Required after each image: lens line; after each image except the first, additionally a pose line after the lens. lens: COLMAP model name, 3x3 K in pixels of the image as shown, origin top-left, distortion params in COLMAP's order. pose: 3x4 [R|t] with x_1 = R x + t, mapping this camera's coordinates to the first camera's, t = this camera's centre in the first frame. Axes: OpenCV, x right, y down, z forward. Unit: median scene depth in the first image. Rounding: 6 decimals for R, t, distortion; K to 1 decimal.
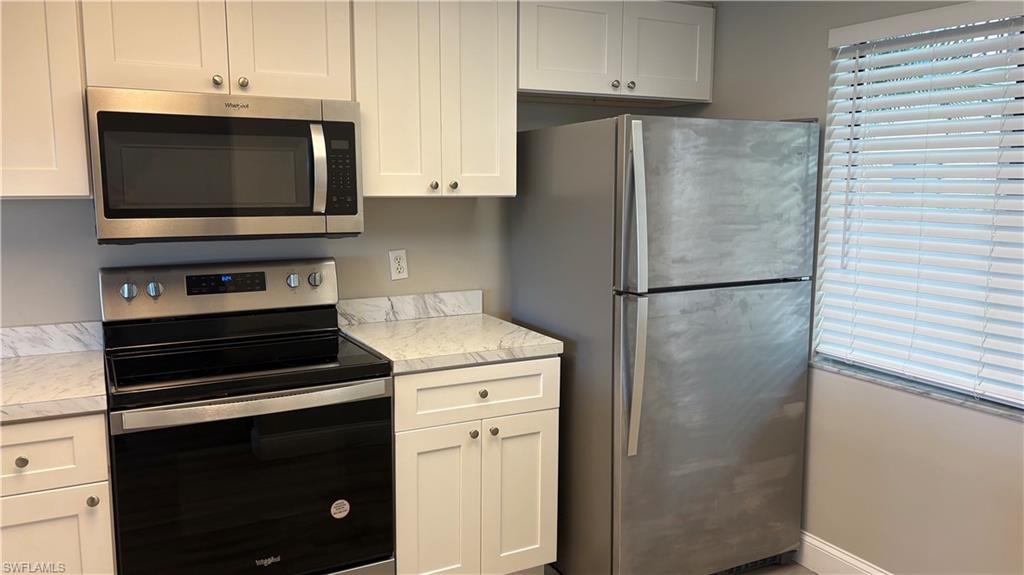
lens RADIAL K [[774.5, 0, 501.8], [0, 774.5, 278.7], [0, 0, 1]] dist [0.052375, -0.042271]
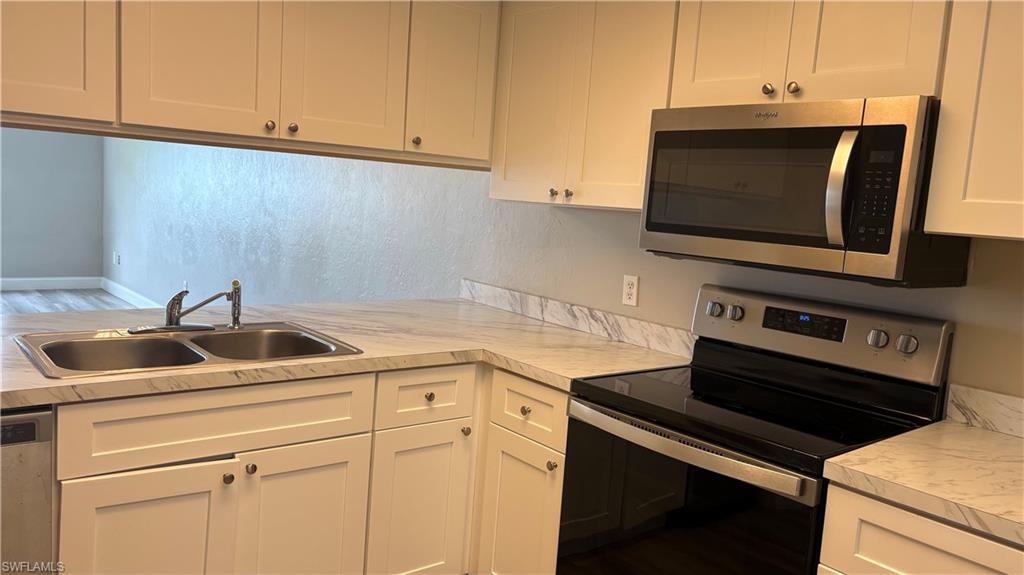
lens RADIAL K [[774.5, 0, 511.6], [0, 774.5, 281.1], [0, 0, 1]] dist [0.052375, -0.042271]
pose [[0.199376, 0.118971, -0.972674, 0.447382], [-0.188108, 0.978789, 0.081161, -0.052765], [0.961699, 0.166786, 0.217527, 0.526780]]
